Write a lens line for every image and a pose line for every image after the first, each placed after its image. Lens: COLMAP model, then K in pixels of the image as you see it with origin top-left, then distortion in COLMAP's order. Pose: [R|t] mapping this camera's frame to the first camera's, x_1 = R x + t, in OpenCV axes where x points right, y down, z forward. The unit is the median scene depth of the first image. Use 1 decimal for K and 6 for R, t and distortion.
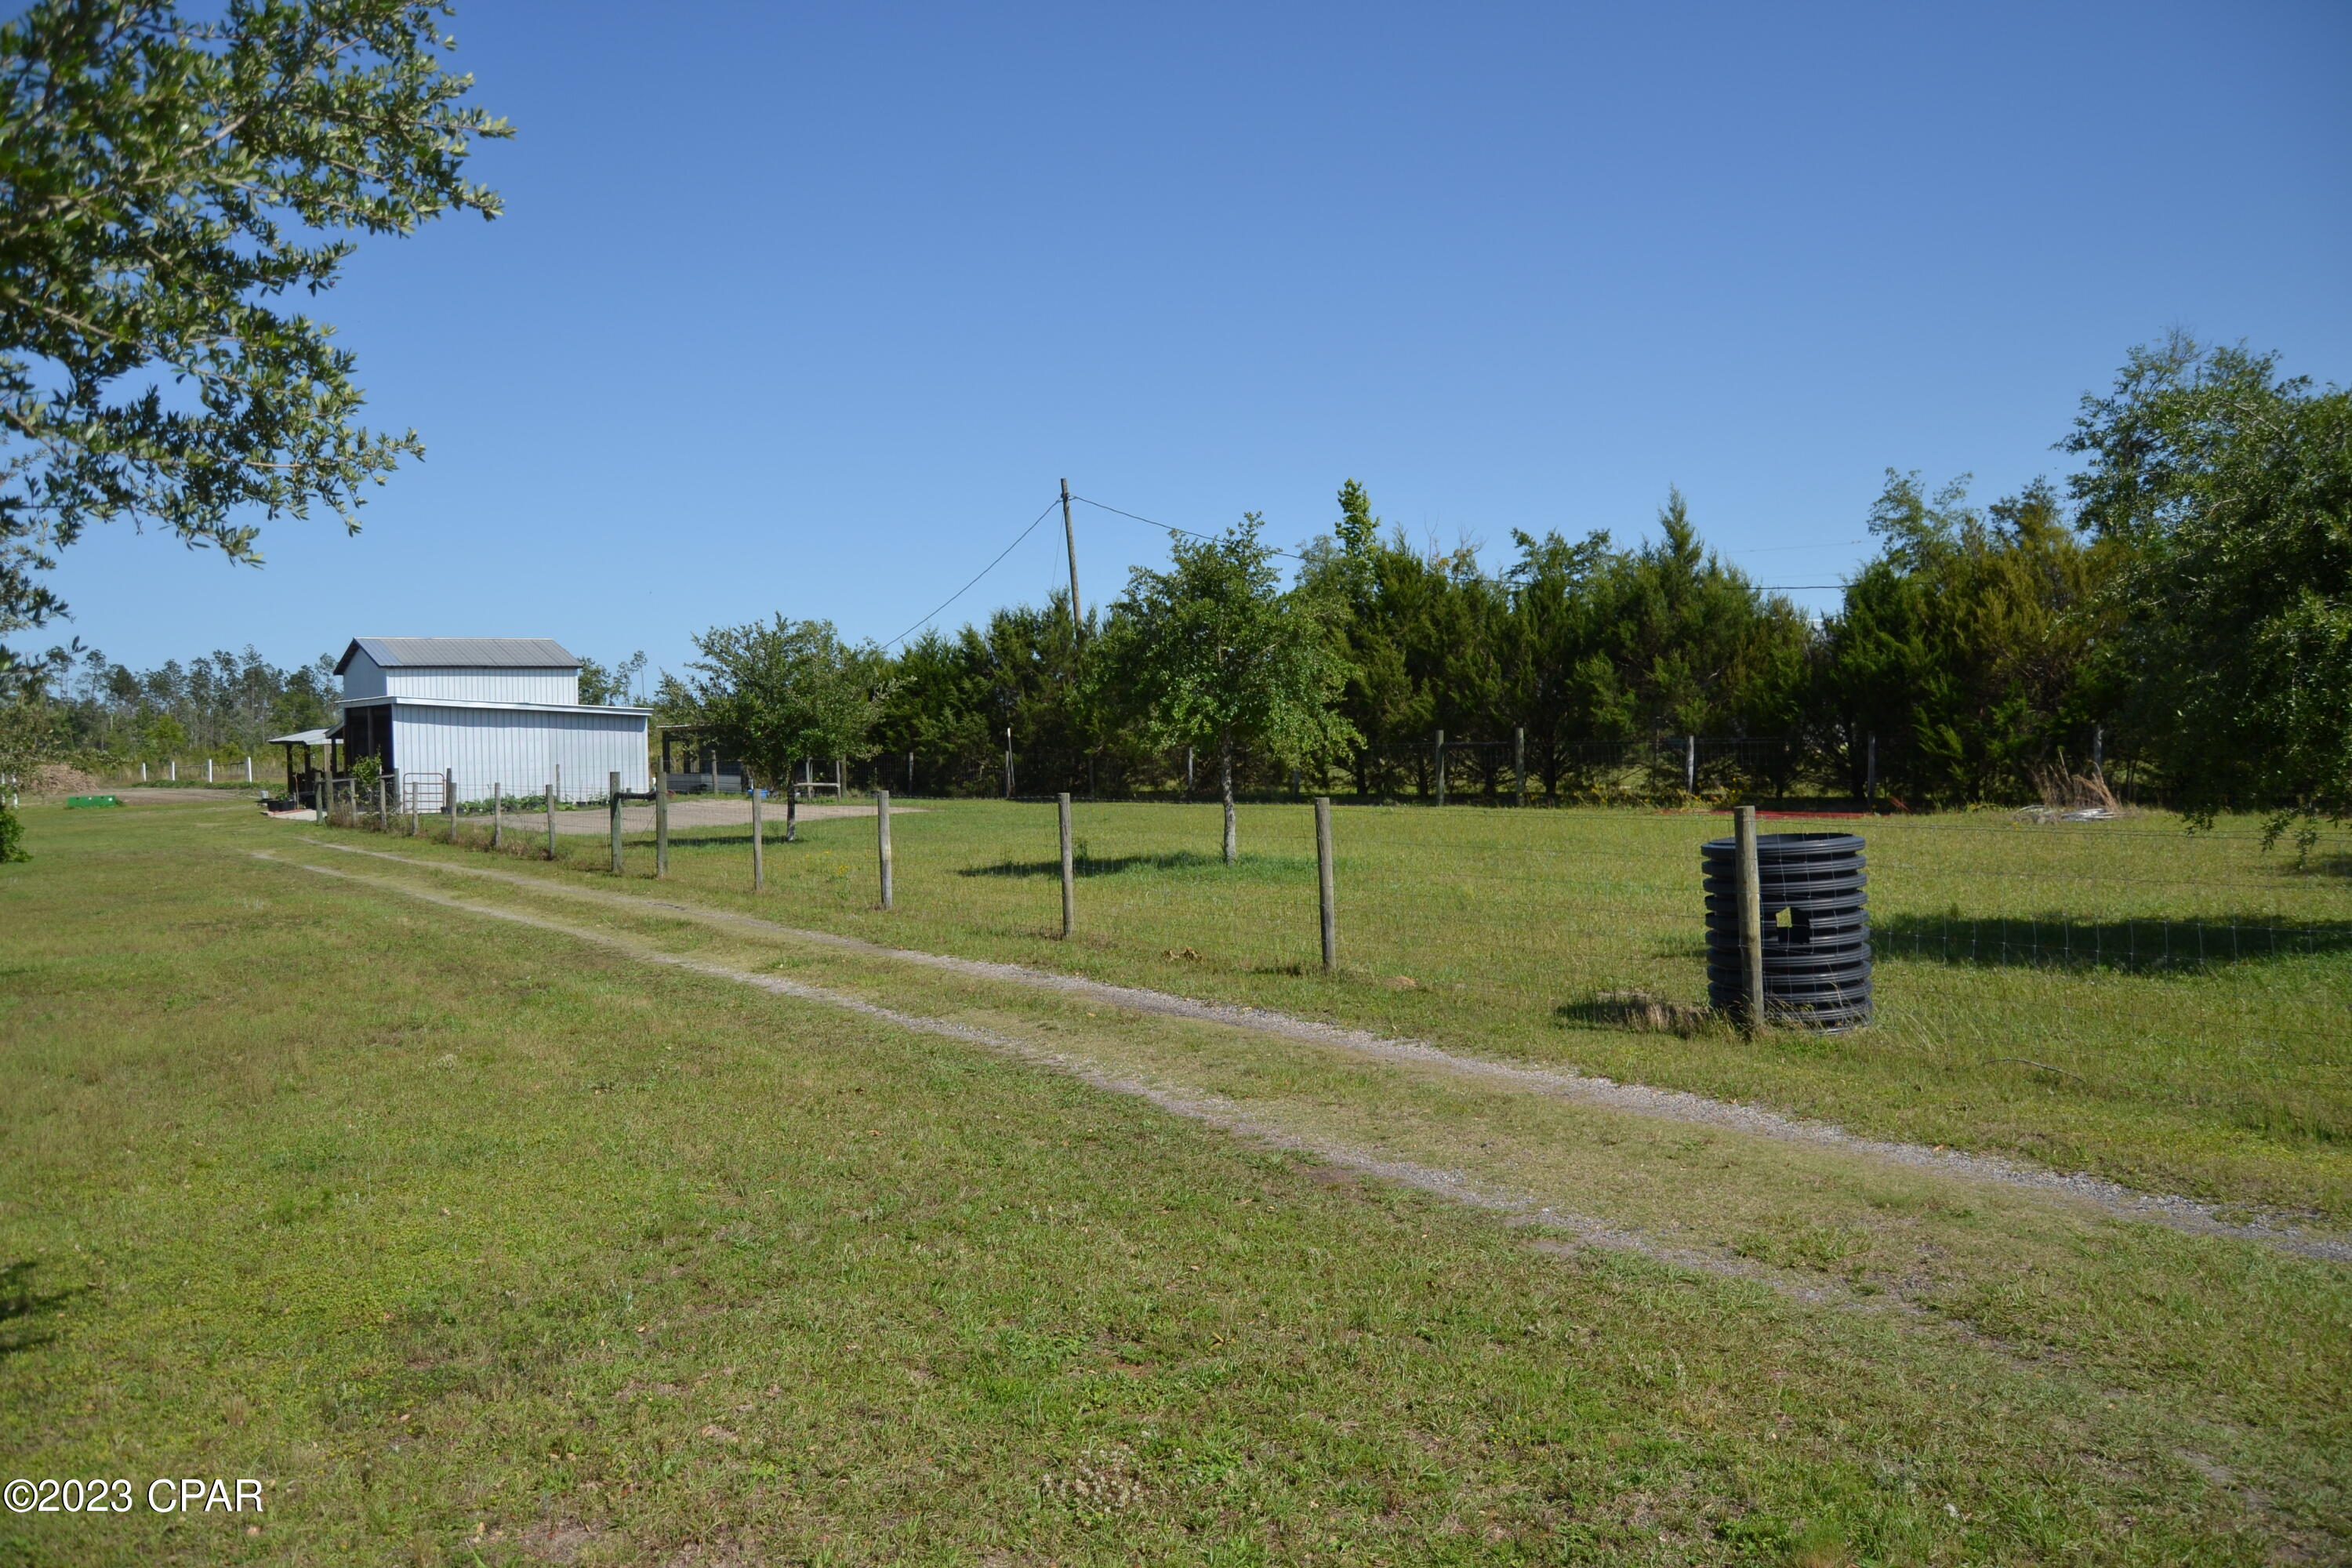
lens RADIAL K [[1884.6, 0, 1179.7], [0, 1884.6, 773.1], [0, 0, 1]] dist [-0.088889, 0.035405]
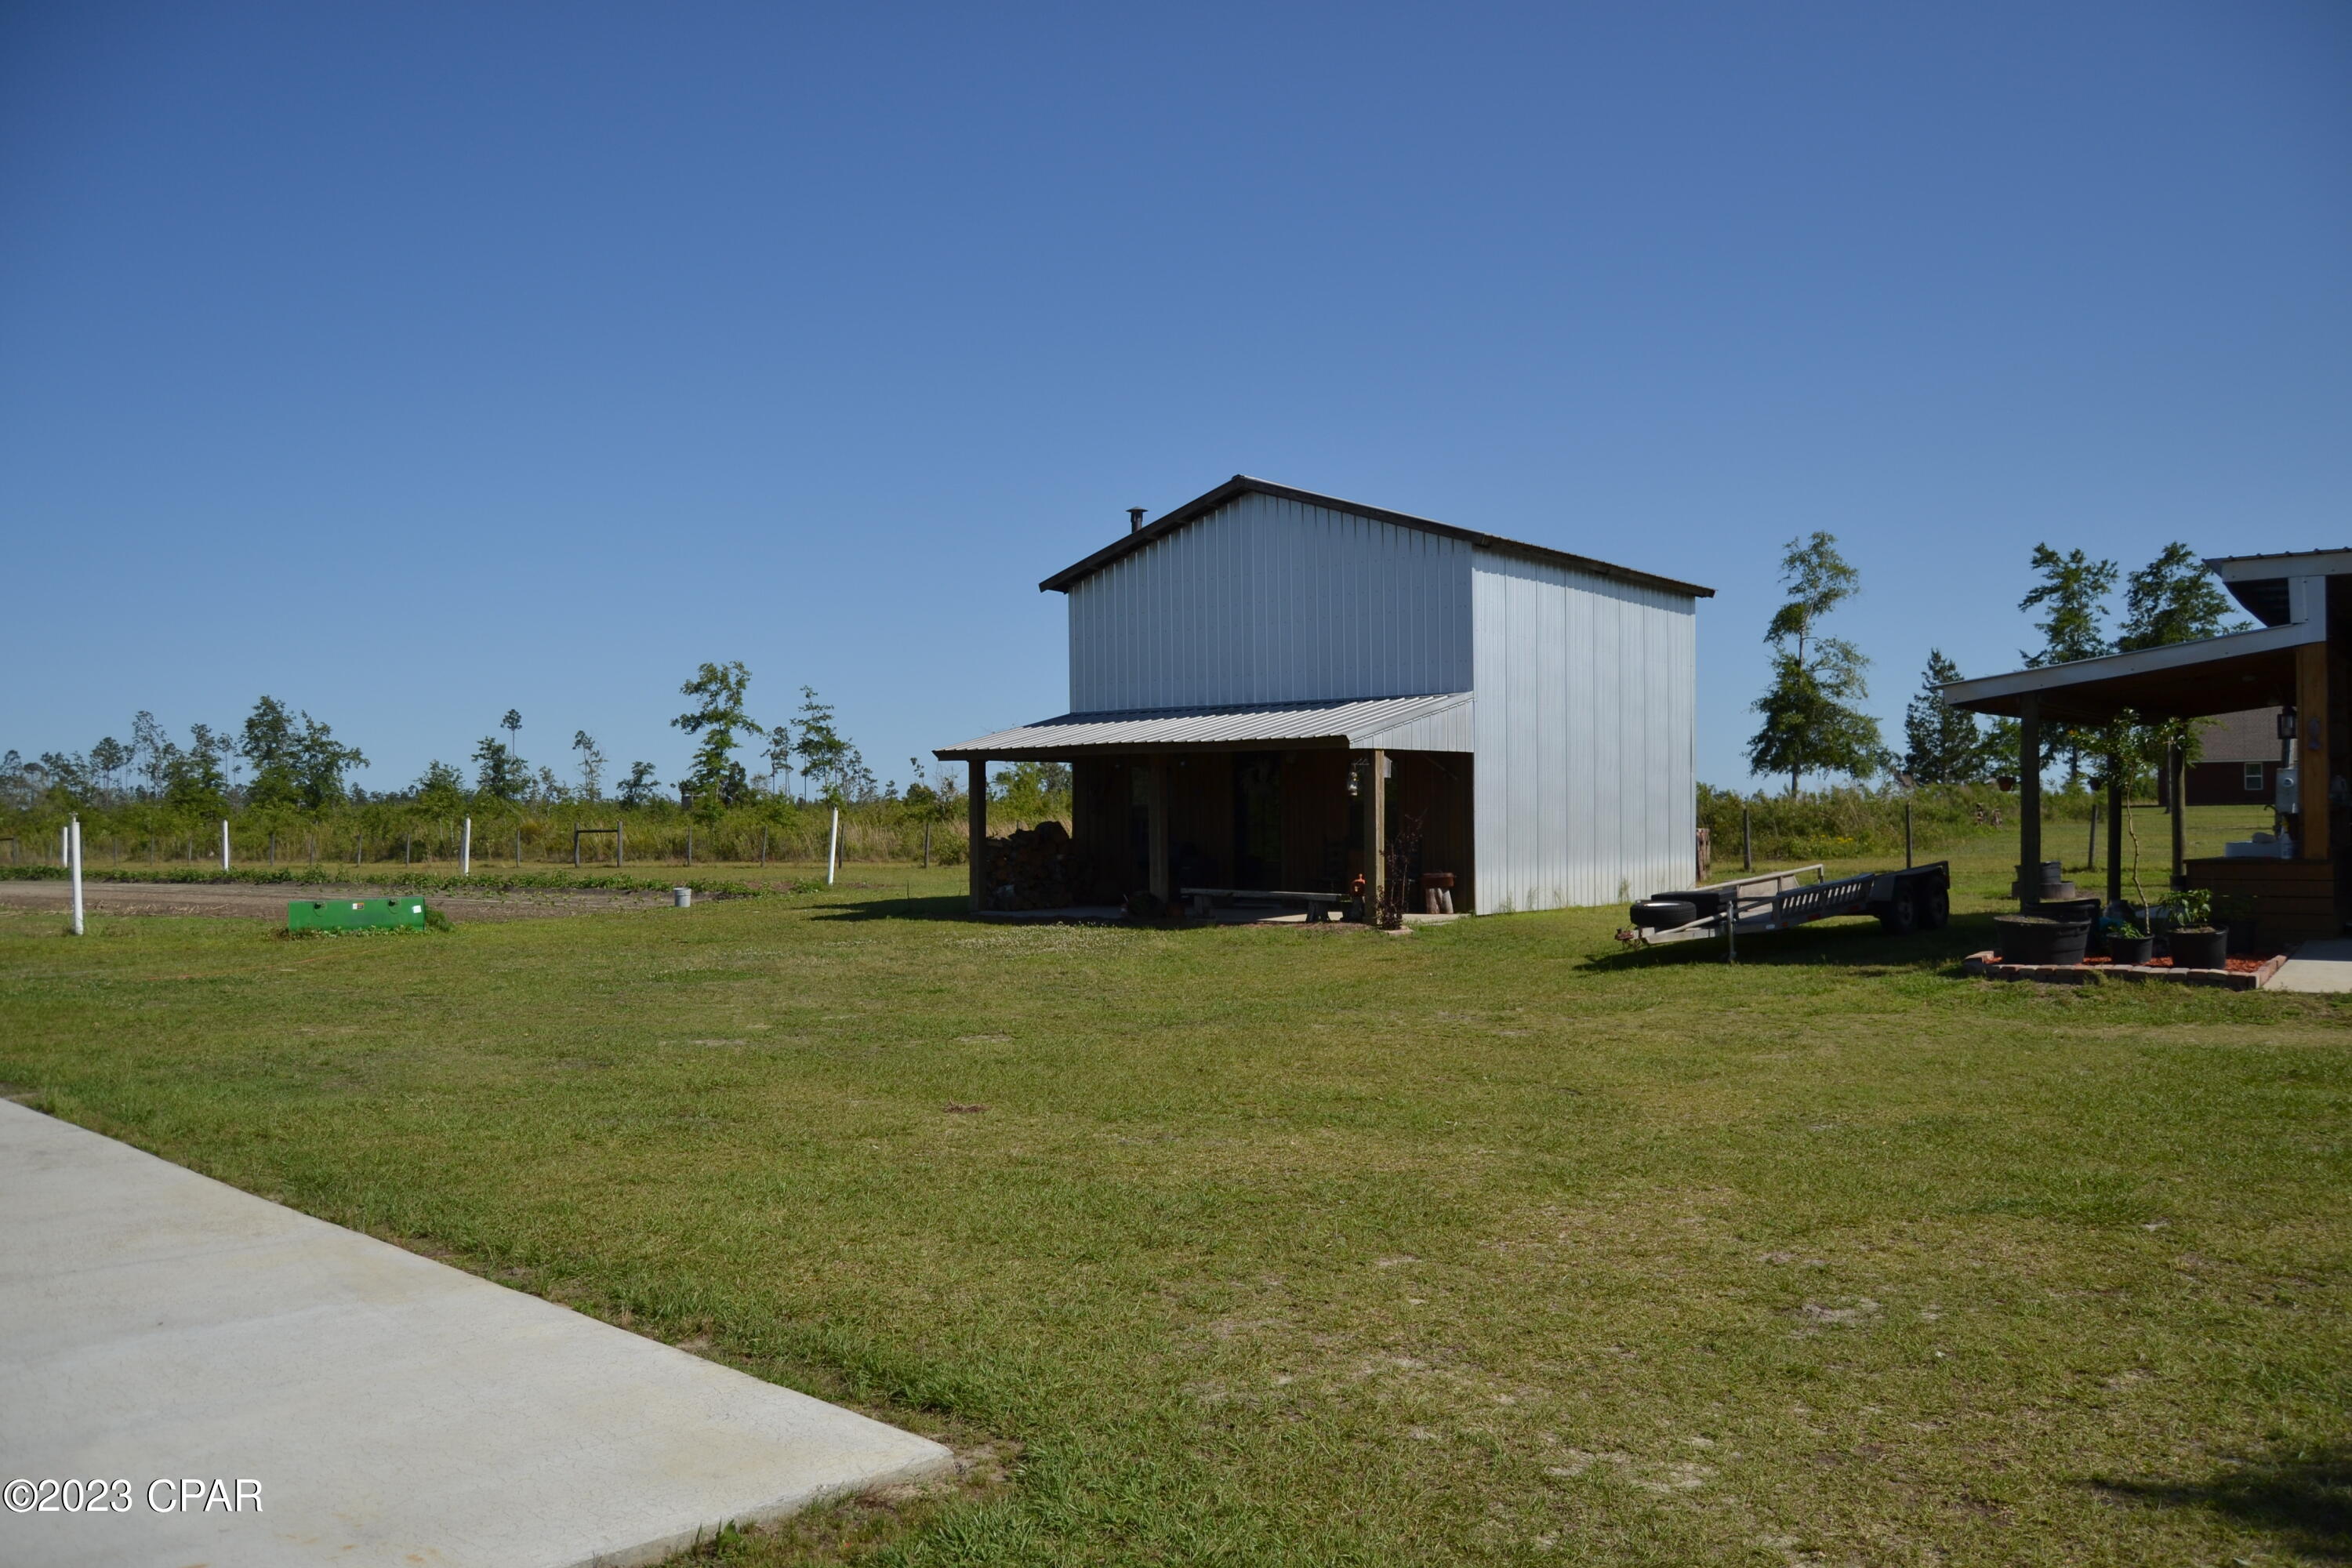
lens RADIAL K [[1884.6, 0, 1170.0], [0, 1884.6, 812.6], [0, 0, 1]] dist [-0.088889, 0.035405]
pose [[0.969537, 0.015670, 0.244443, -0.600321], [-0.007239, 0.999349, -0.035351, 0.008730], [-0.244838, 0.032504, 0.969019, 0.701064]]
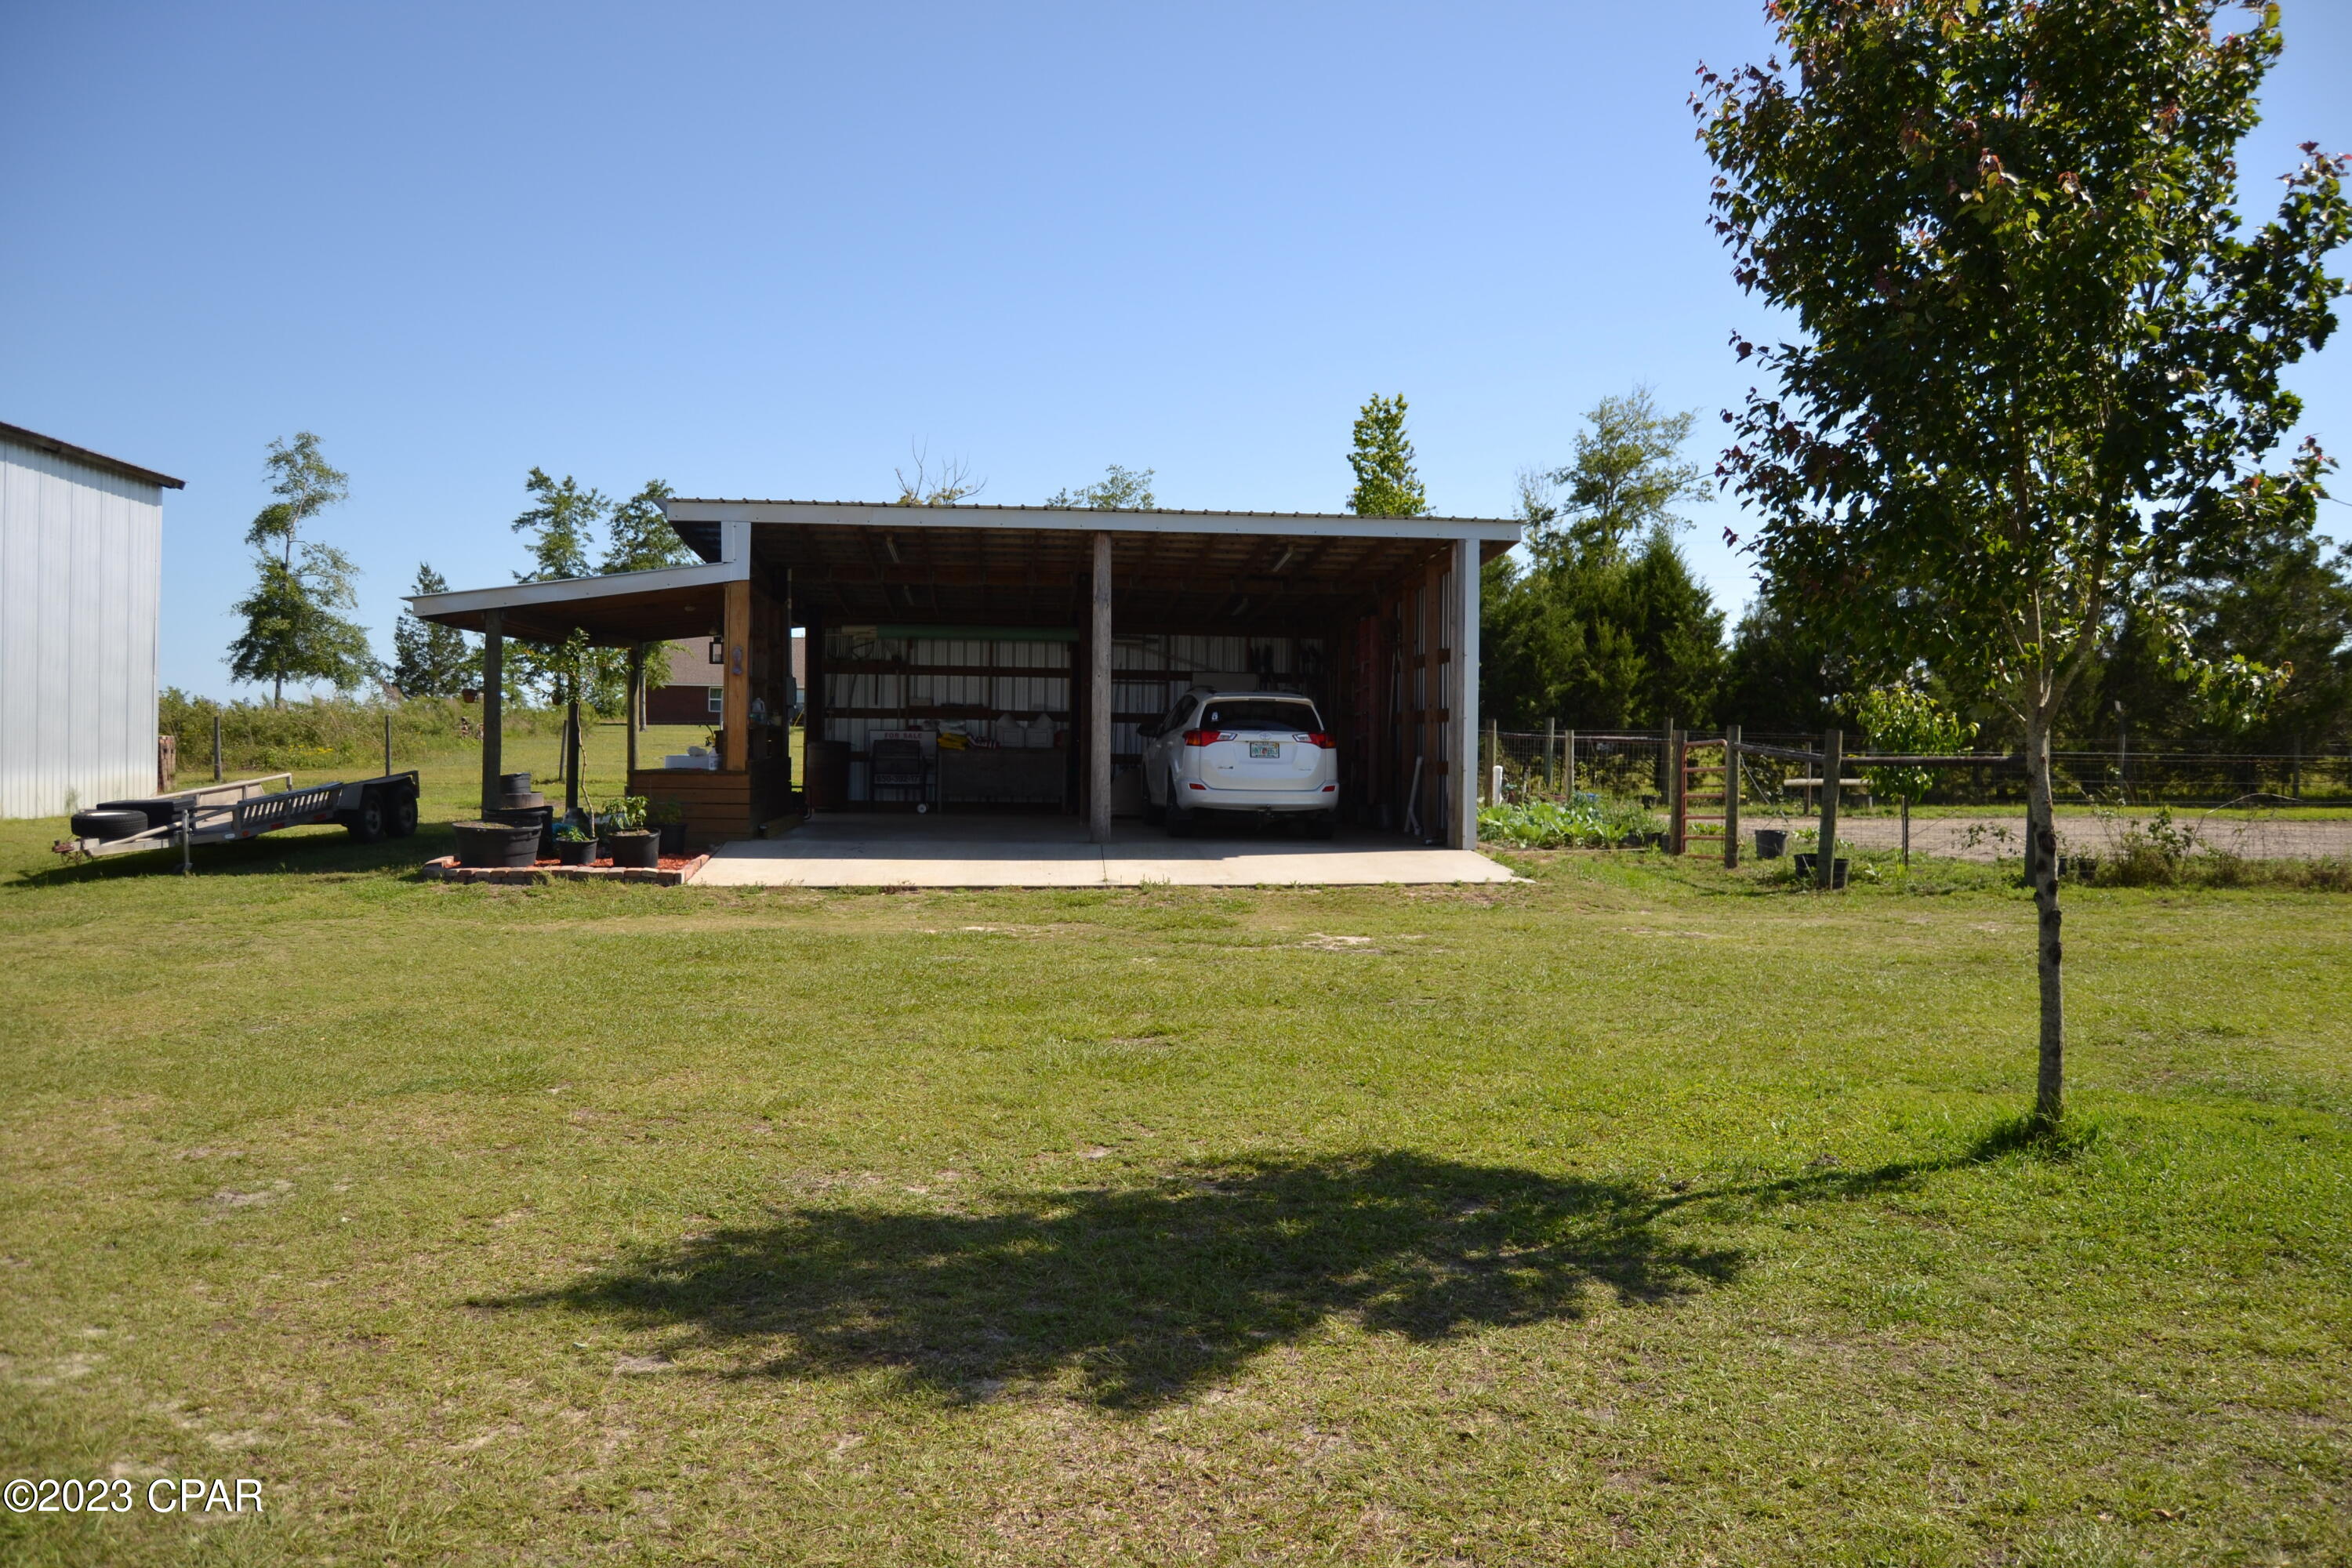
lens RADIAL K [[1884.6, 0, 1184.6], [0, 1884.6, 800.7], [0, 0, 1]] dist [-0.088889, 0.035405]
pose [[0.520063, 0.002687, 0.854124, -0.600985], [-0.004650, 0.999989, -0.000315, 0.009560], [-0.854115, -0.003808, 0.520069, 0.693275]]
